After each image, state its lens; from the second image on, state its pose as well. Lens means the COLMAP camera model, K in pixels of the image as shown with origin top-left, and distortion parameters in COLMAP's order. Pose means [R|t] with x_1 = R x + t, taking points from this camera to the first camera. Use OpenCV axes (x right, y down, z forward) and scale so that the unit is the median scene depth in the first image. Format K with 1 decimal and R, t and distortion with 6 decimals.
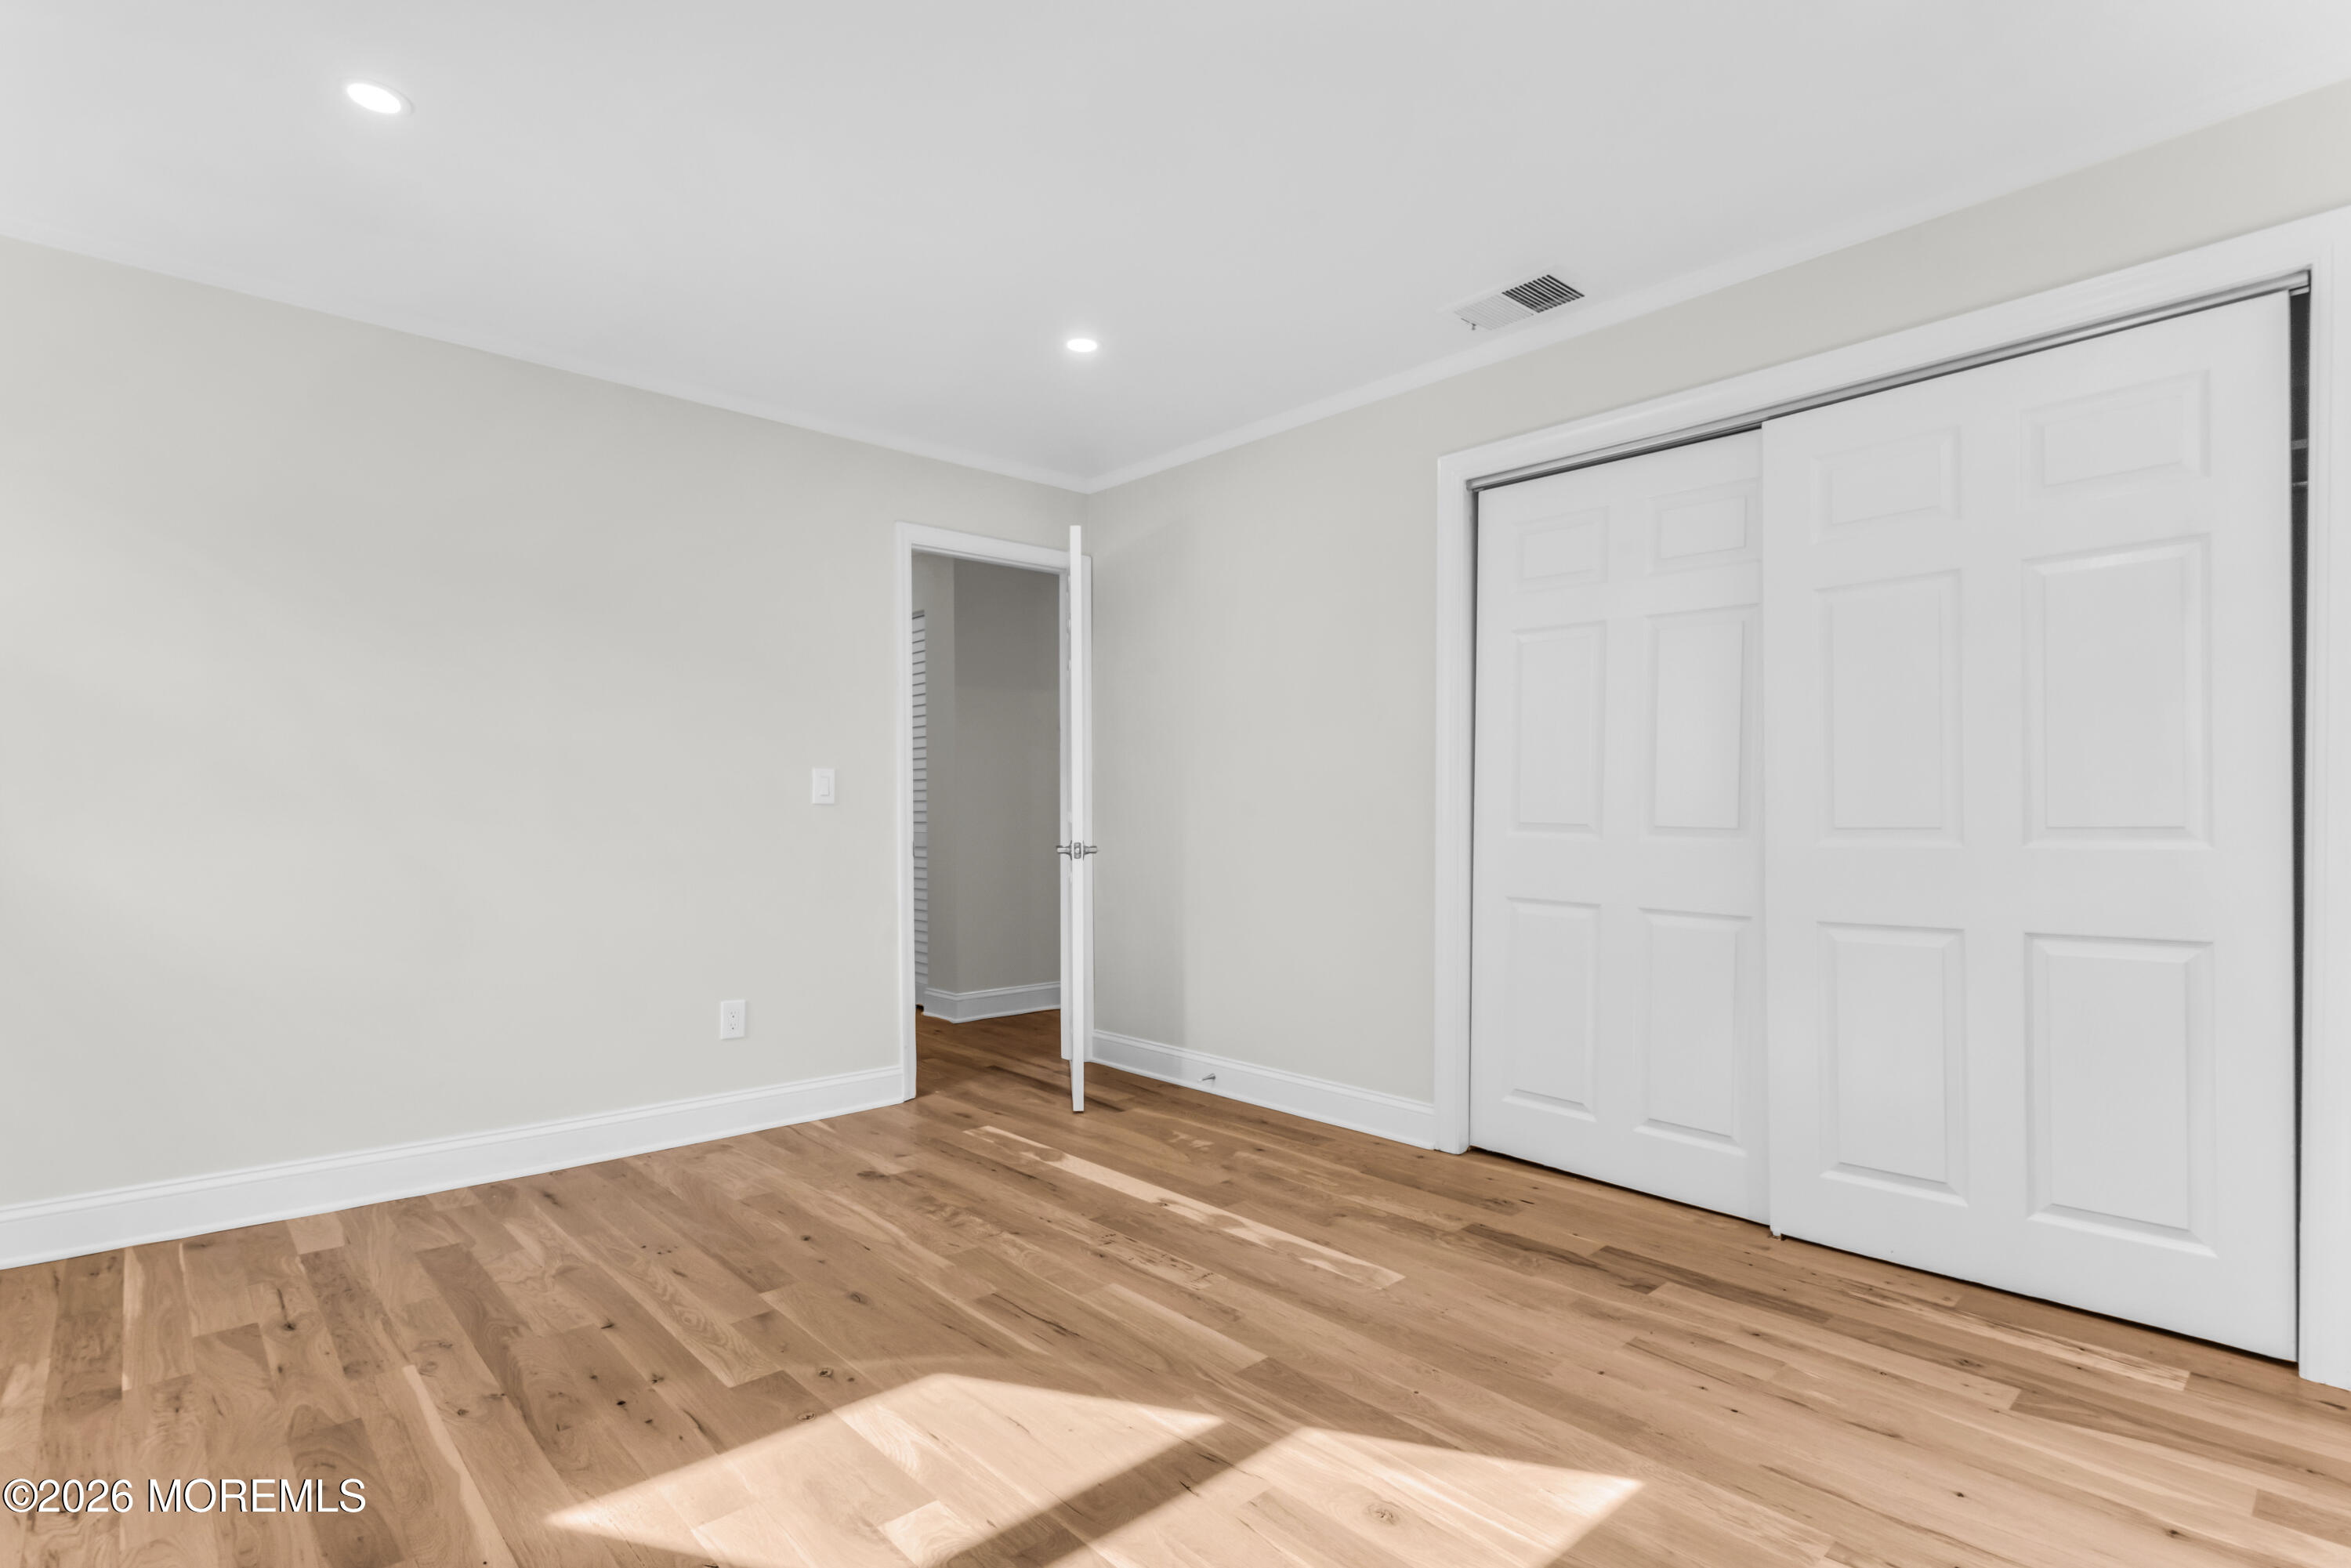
lens RADIAL K [[1140.3, 0, 1174.0], [0, 1140.3, 801.5], [0, 0, 1]] dist [-0.003444, -0.000004]
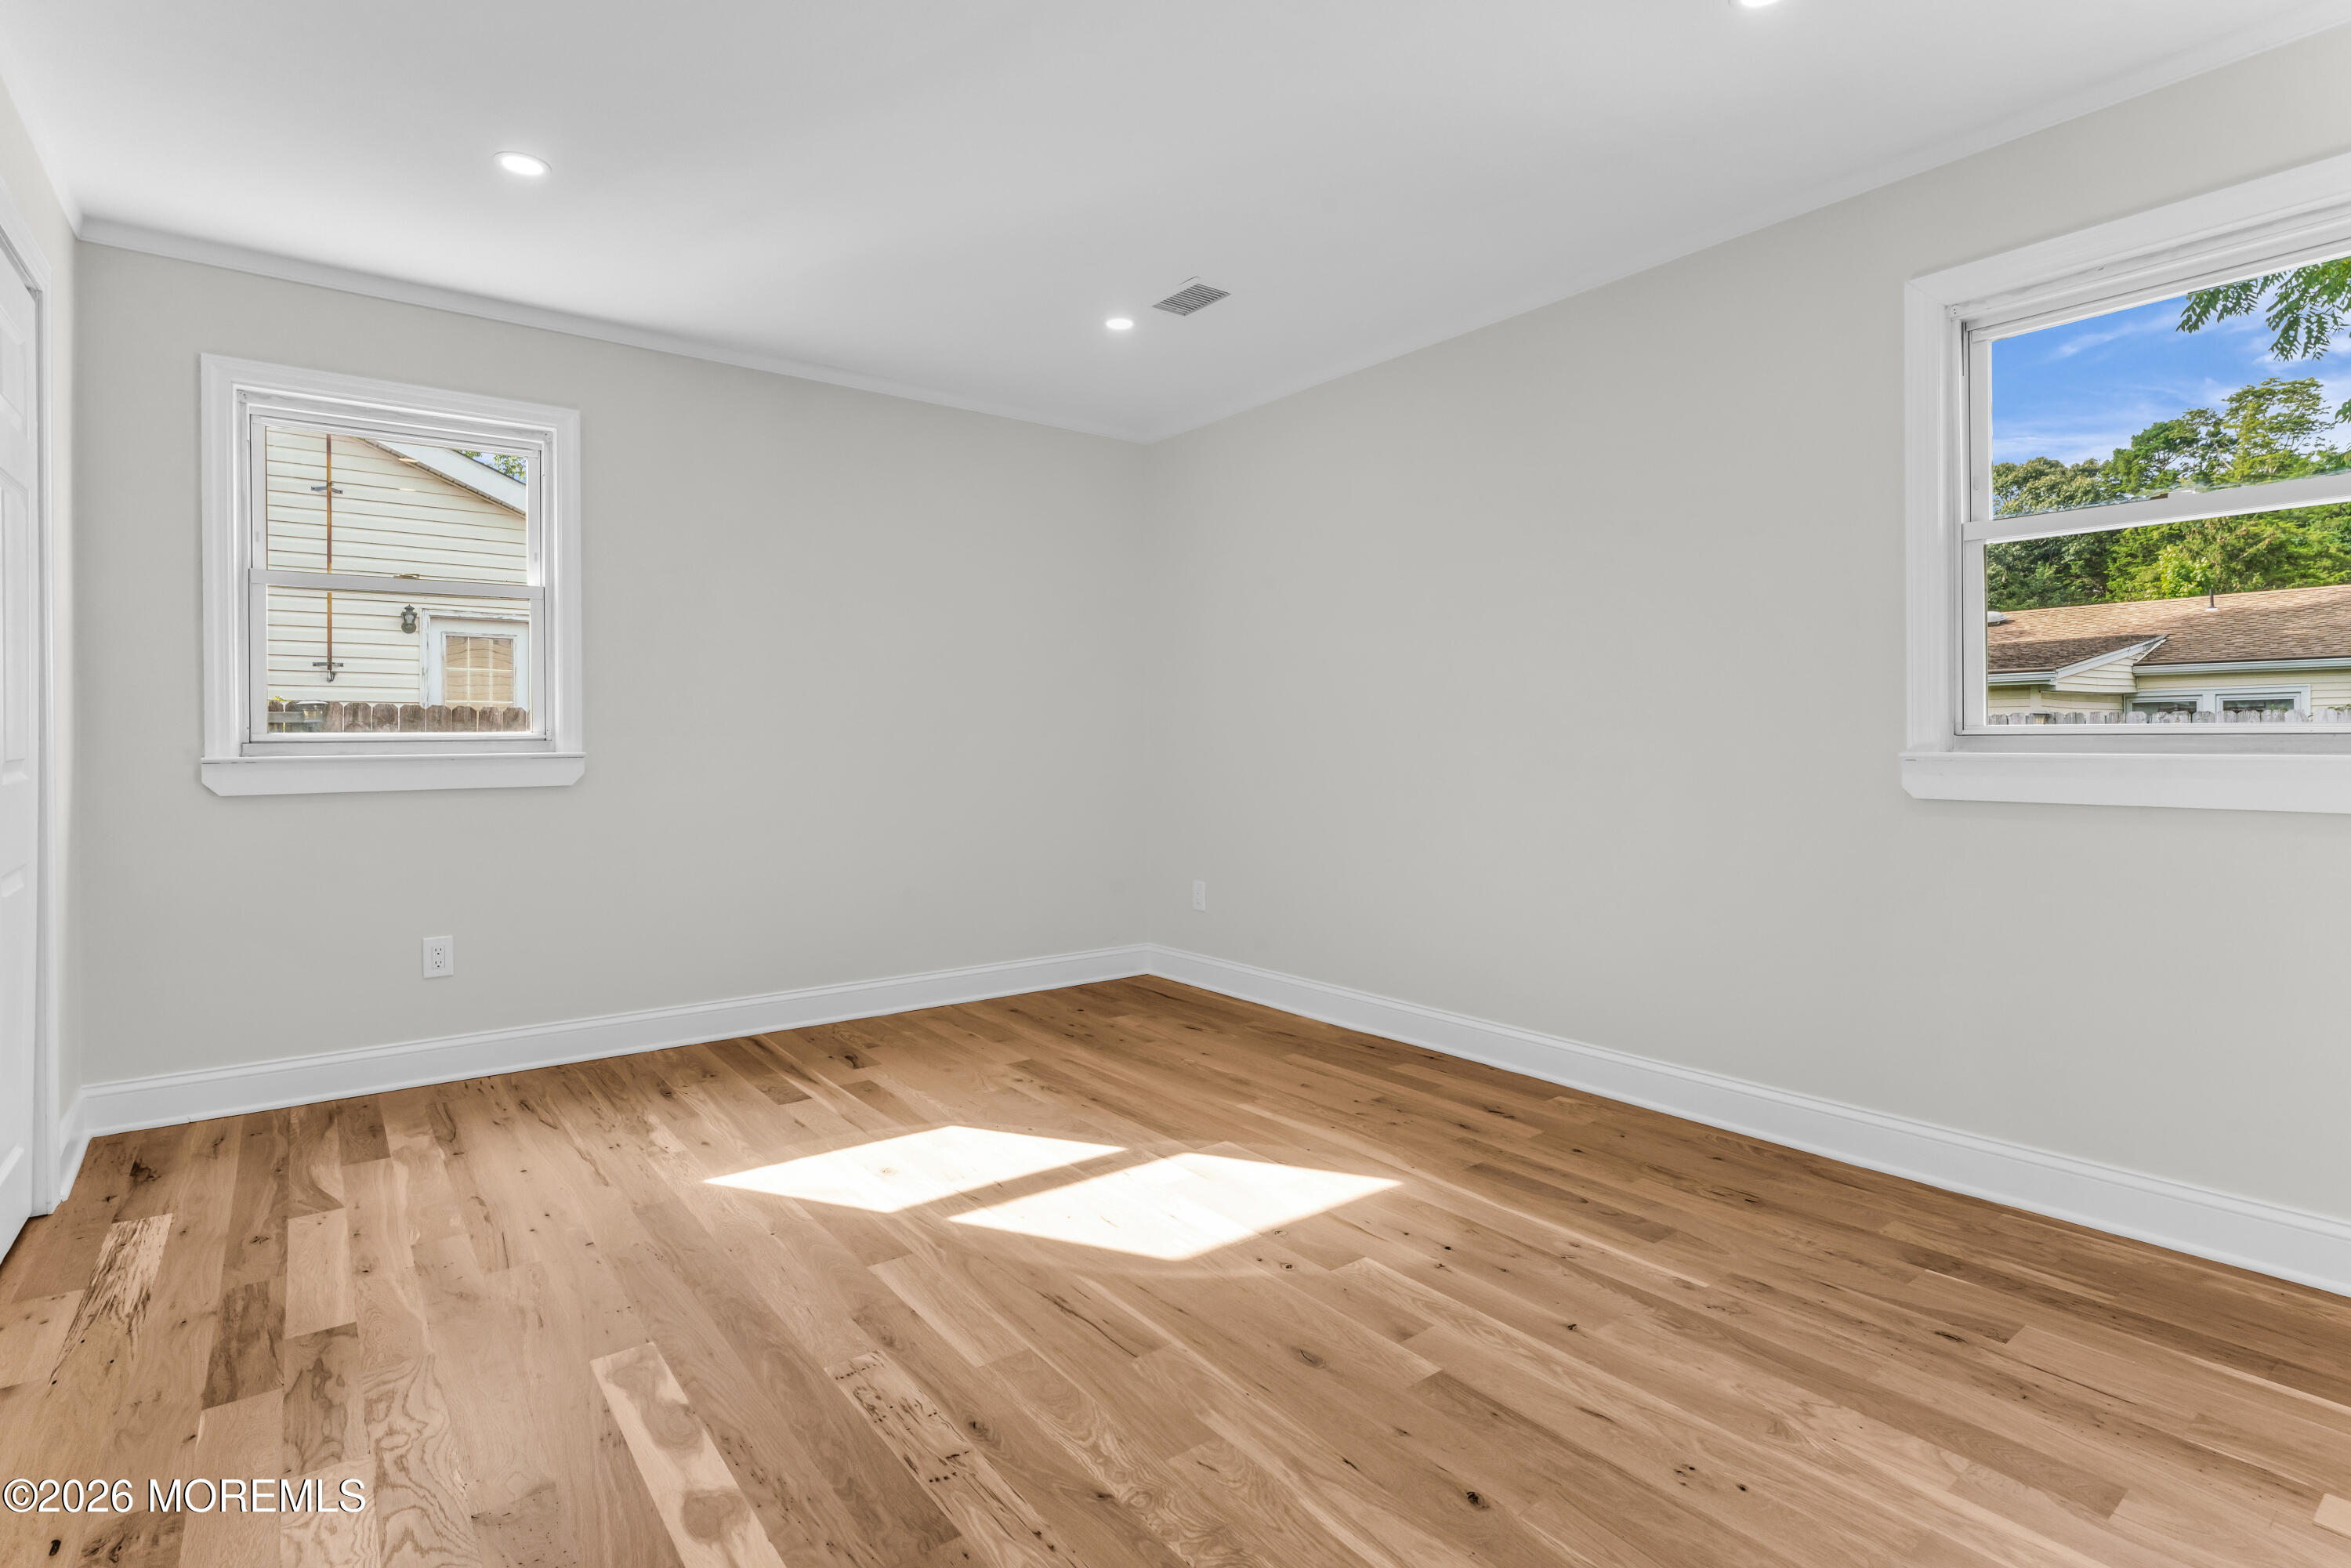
lens RADIAL K [[1140.3, 0, 1174.9], [0, 1140.3, 767.7], [0, 0, 1]] dist [-0.003444, -0.000004]
pose [[-0.995899, 0.002623, 0.090432, -0.259780], [0.003758, 0.999916, 0.012389, 0.020141], [-0.090392, 0.012678, -0.995826, 1.789916]]
